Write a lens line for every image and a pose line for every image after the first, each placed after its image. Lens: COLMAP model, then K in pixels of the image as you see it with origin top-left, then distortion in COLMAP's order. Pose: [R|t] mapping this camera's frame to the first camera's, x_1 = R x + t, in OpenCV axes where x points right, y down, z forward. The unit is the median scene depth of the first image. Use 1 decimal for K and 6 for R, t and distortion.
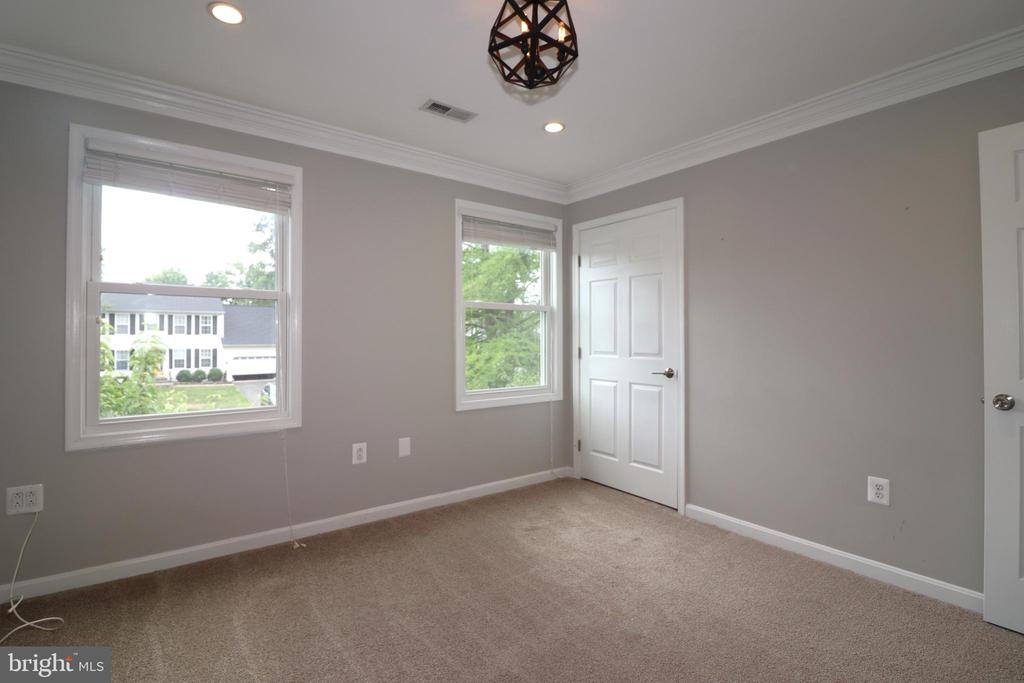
lens RADIAL K [[480.0, 0, 512.0], [0, 480.0, 341.5], [0, 0, 1]] dist [0.000621, -0.013892]
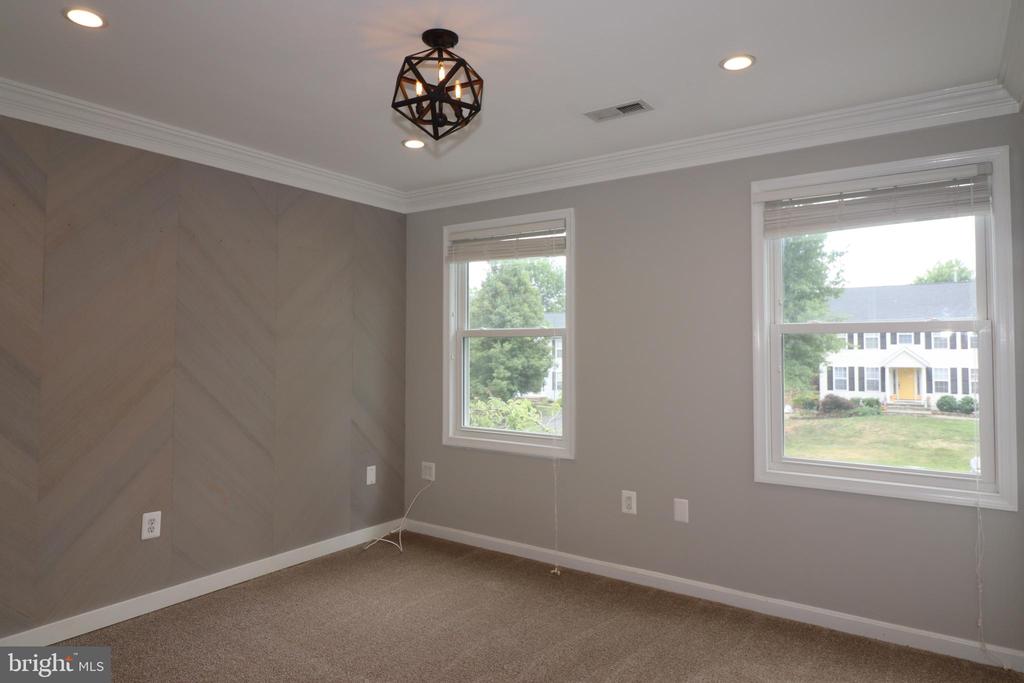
lens RADIAL K [[638.7, 0, 512.0], [0, 638.7, 341.5], [0, 0, 1]] dist [-0.002365, -0.000723]
pose [[0.307777, -0.012054, -0.951382, 0.700818], [-0.009425, 0.999832, -0.015716, -0.043593], [0.951412, 0.013804, 0.307612, 0.387724]]
